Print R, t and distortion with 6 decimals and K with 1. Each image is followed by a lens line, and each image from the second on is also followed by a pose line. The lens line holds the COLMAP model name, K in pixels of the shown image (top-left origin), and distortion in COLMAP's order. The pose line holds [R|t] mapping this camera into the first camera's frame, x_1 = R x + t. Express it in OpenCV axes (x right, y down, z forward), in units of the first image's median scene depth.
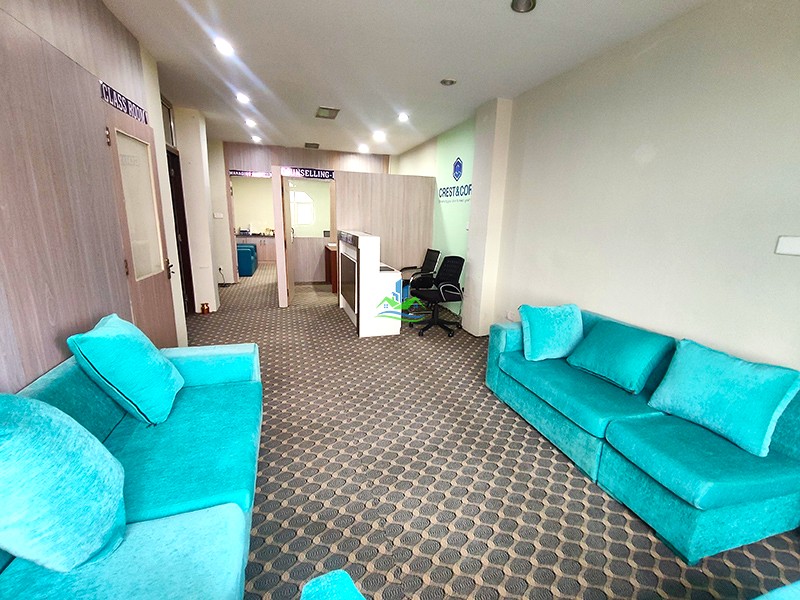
lens RADIAL K [[365.5, 0, 402.0], [0, 365.5, 301.2], [0, 0, 1]] dist [0.005680, 0.000701]
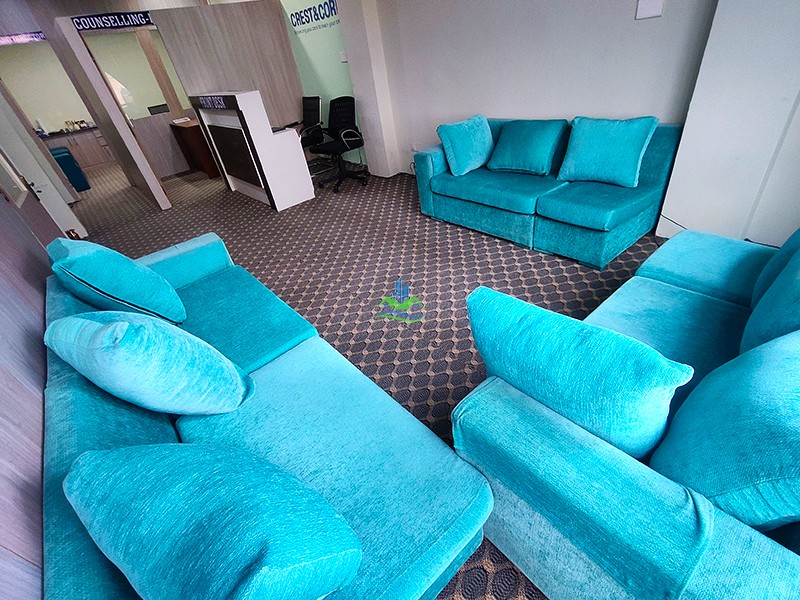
lens RADIAL K [[374.8, 0, 400.2], [0, 374.8, 299.0], [0, 0, 1]] dist [0.003116, 0.000707]
pose [[0.910299, -0.349245, 0.222227, -0.203336], [0.250048, 0.891746, 0.377180, 0.020691], [-0.329898, -0.287779, 0.899083, -0.083148]]
